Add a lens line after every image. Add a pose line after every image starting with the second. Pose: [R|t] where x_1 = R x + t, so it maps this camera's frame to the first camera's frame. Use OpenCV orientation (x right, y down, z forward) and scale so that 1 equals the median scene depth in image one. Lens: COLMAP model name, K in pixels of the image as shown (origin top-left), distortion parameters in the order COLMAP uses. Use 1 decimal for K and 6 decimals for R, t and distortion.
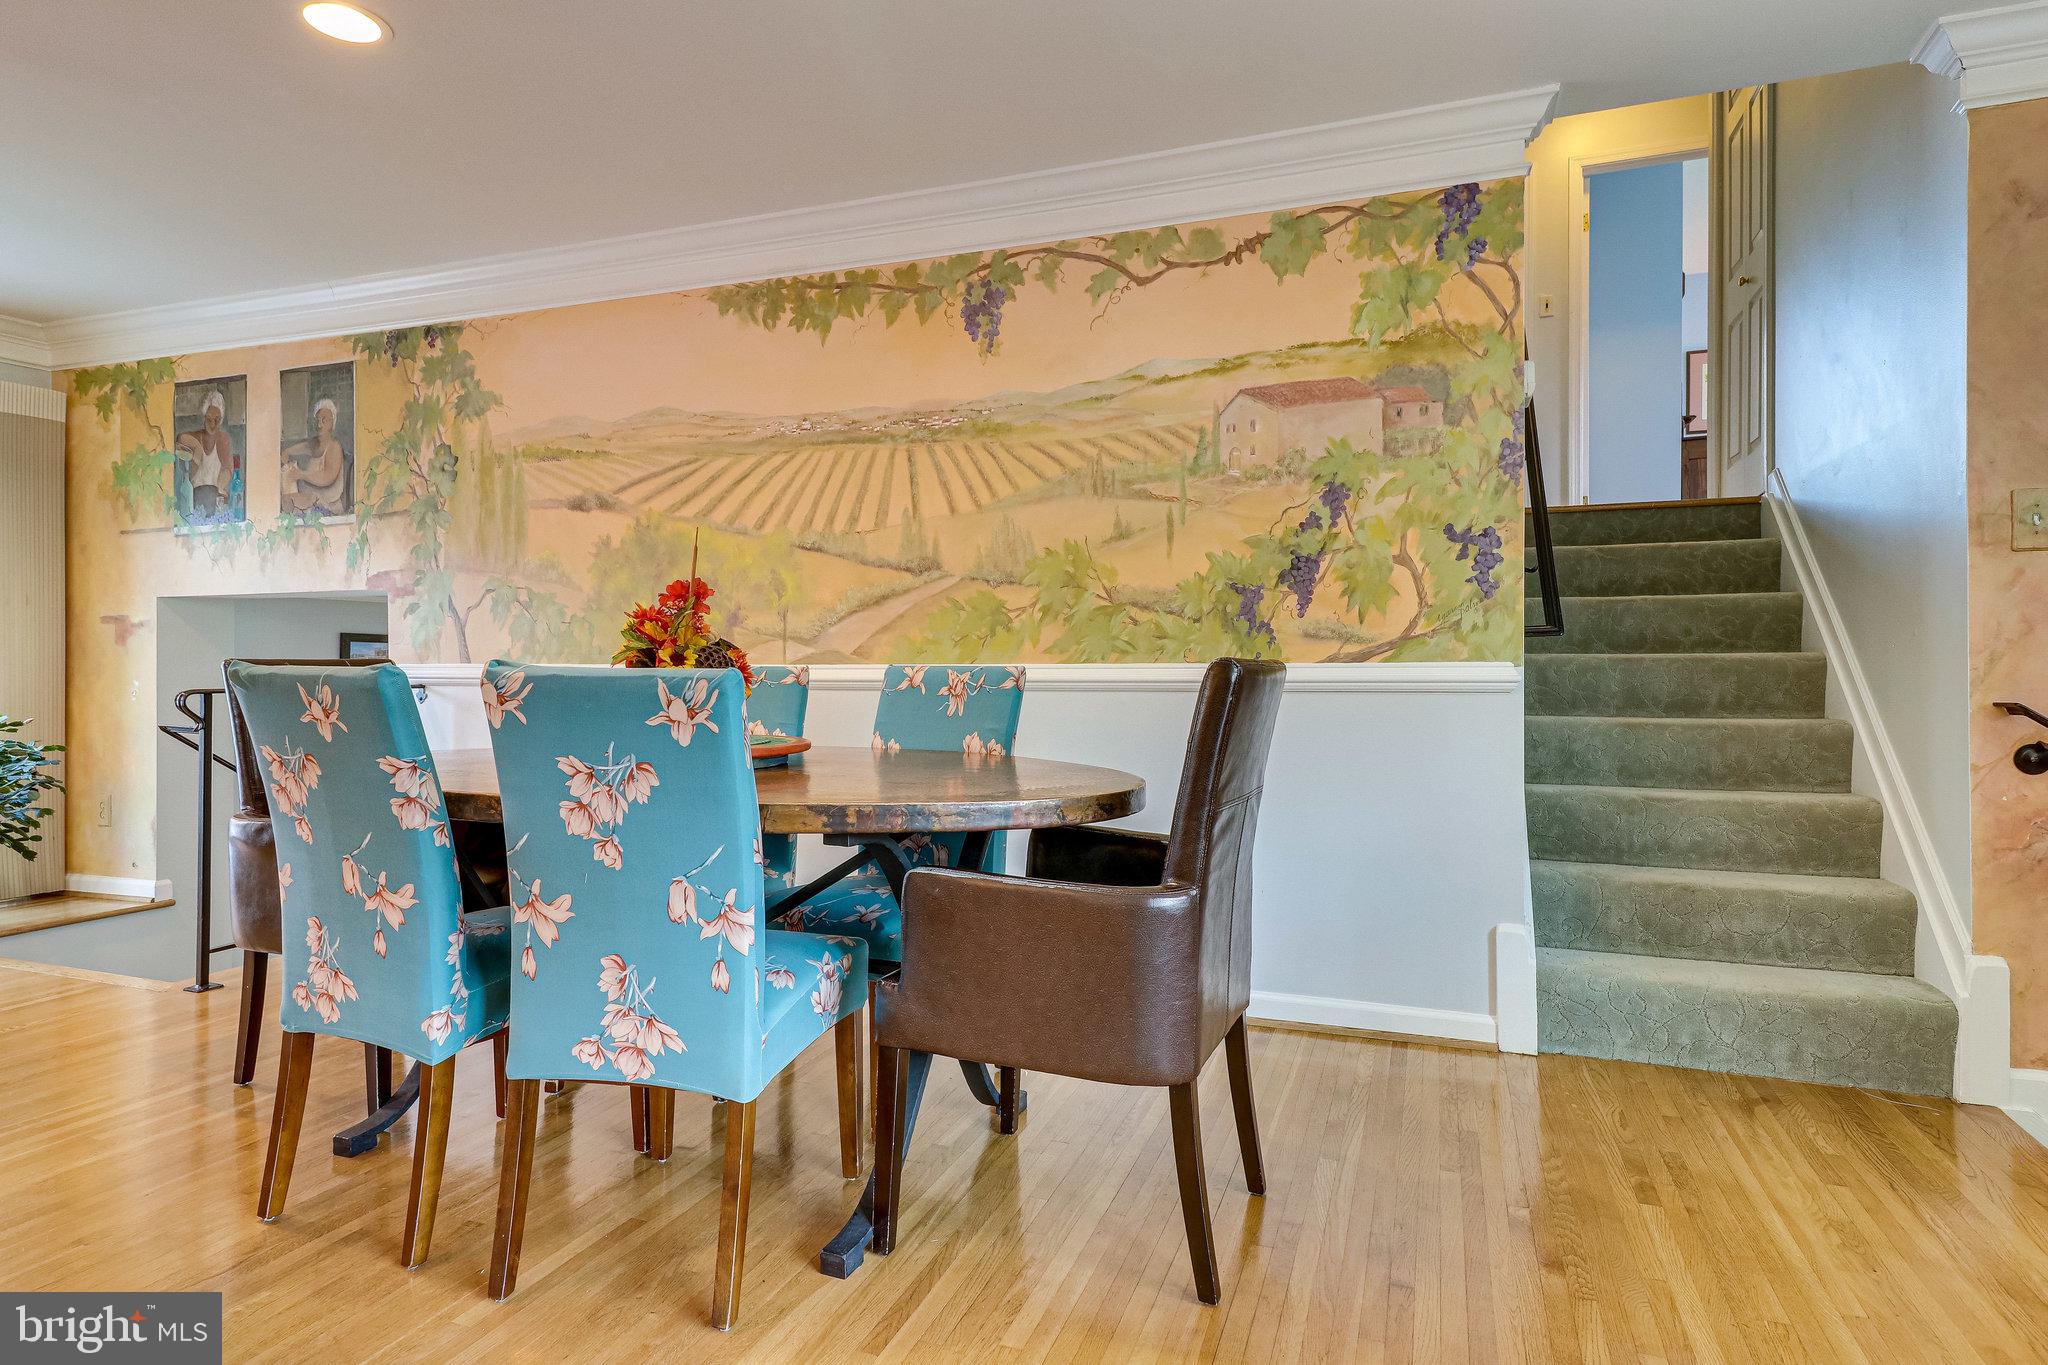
lens RADIAL K [[1119.0, 0, 1031.7], [0, 1119.0, 684.8], [0, 0, 1]] dist [0.020711, -0.005024]
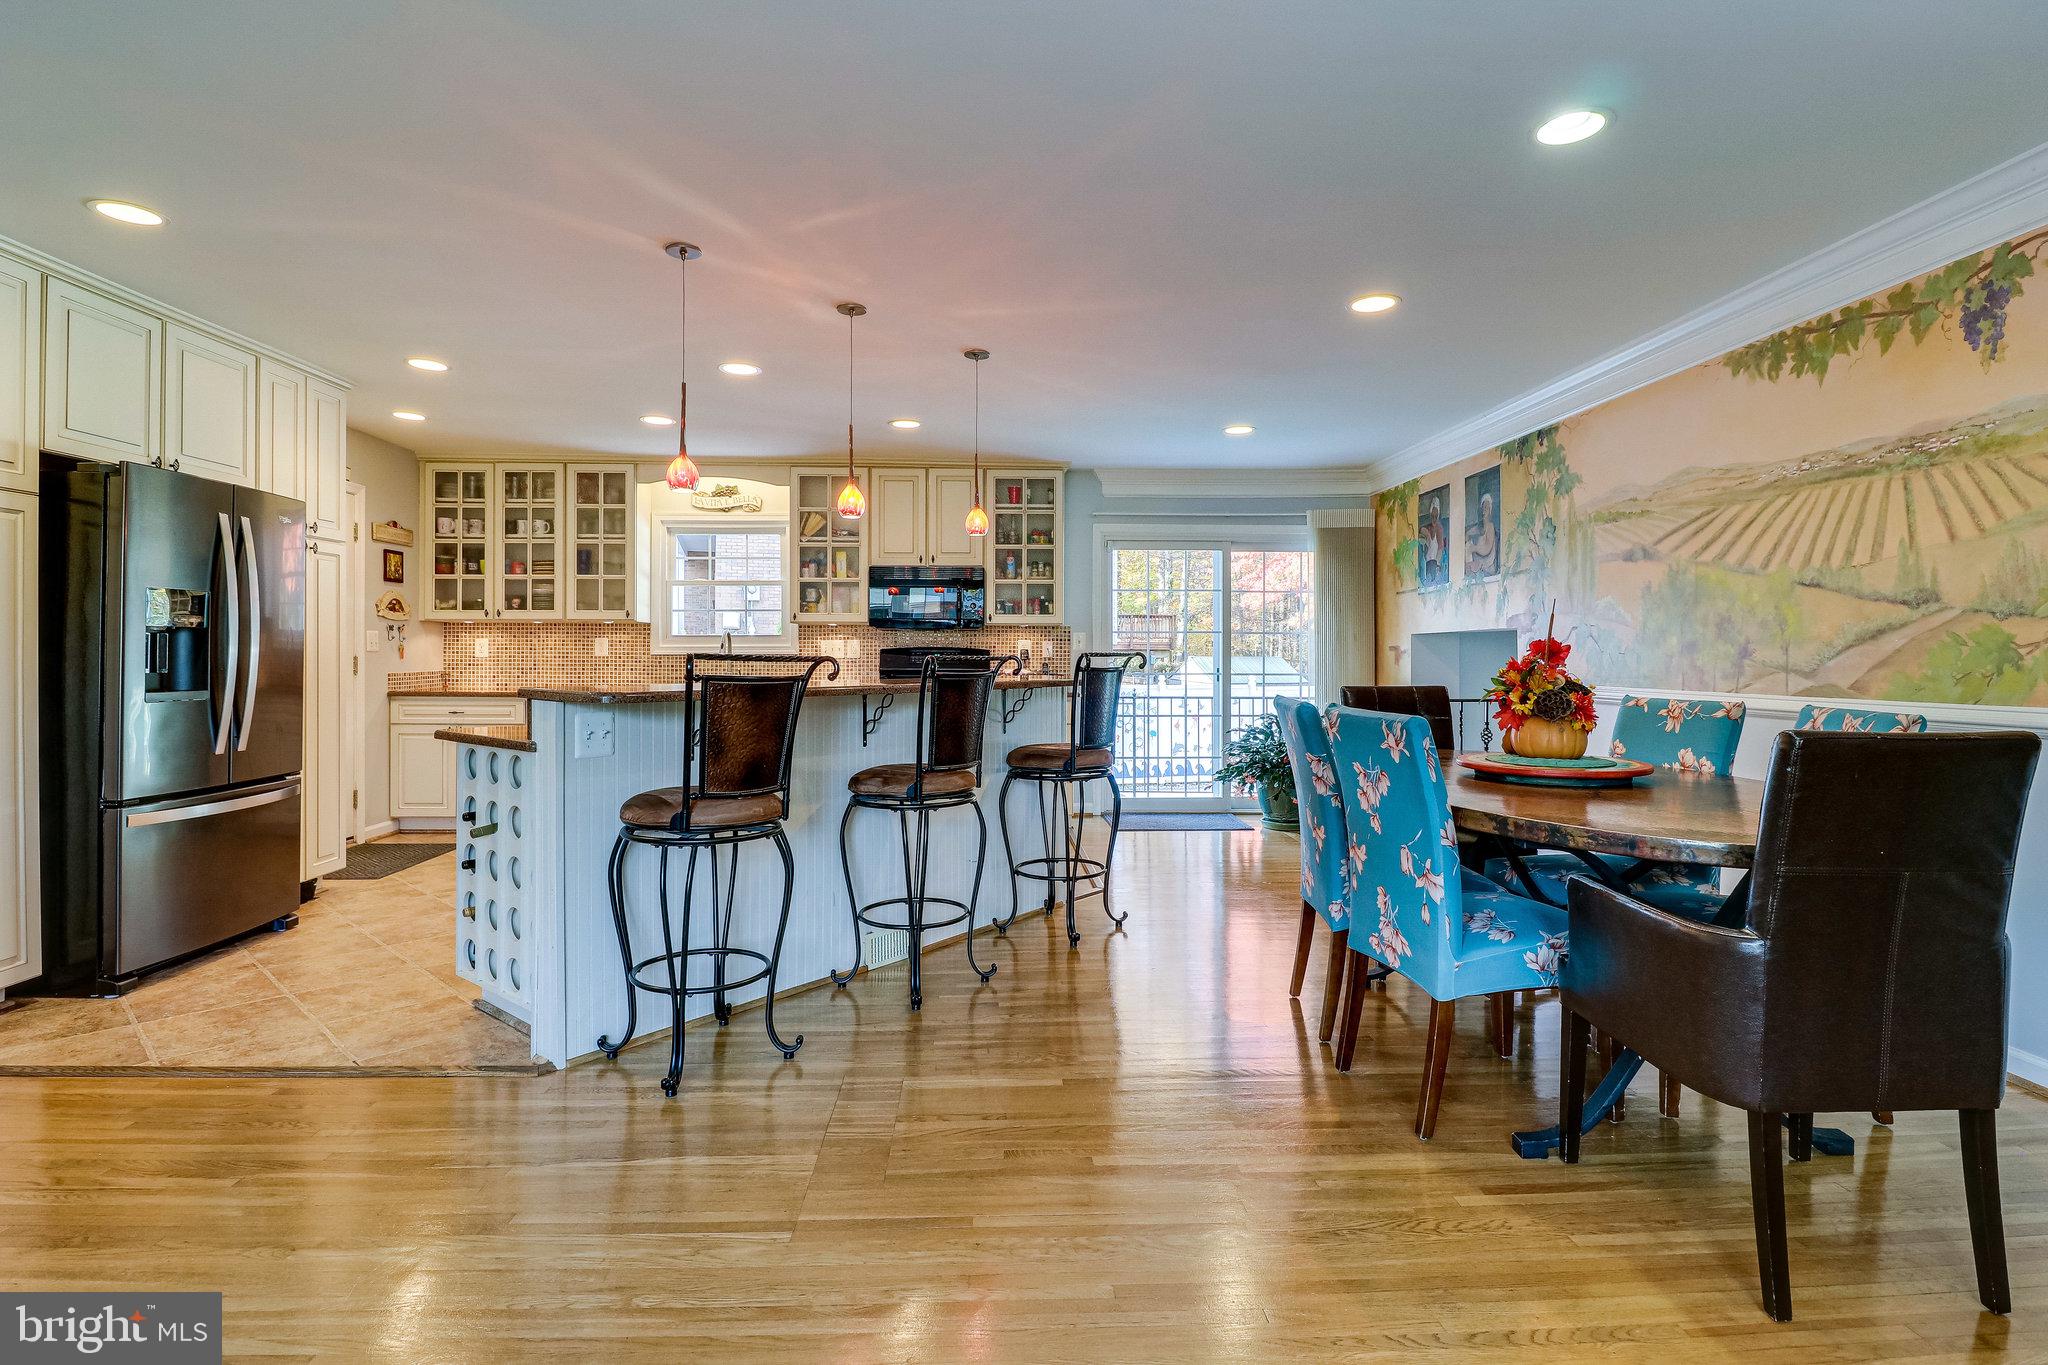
lens RADIAL K [[1119.0, 0, 1029.0], [0, 1119.0, 665.7], [0, 0, 1]] dist [0.020711, -0.005024]
pose [[0.364034, 0.014496, -0.931273, 0.507980], [-0.012153, 0.999868, 0.010813, -0.049606], [0.931307, 0.007382, 0.364162, -0.044422]]
